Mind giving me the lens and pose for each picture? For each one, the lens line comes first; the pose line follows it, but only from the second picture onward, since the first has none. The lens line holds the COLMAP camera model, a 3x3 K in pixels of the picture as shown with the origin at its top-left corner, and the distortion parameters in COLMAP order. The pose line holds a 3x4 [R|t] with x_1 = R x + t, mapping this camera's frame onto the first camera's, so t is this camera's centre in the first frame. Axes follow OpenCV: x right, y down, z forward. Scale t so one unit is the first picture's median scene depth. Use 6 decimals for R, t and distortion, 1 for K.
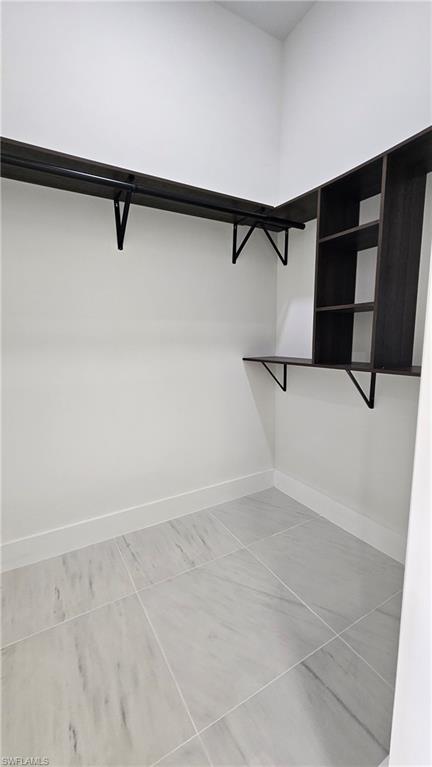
lens RADIAL K [[312.4, 0, 212.2], [0, 312.4, 383.6], [0, 0, 1]] dist [0.000333, 0.000048]
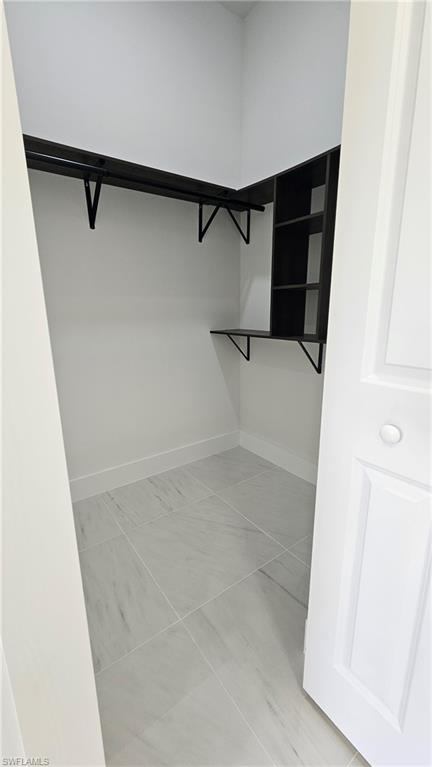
lens RADIAL K [[312.4, 0, 212.2], [0, 312.4, 383.6], [0, 0, 1]] dist [0.000333, 0.000048]
pose [[0.994895, -0.025908, 0.097535, -0.007333], [0.017294, 0.995957, 0.088145, 0.005729], [-0.099425, -0.086008, 0.991321, -0.123782]]
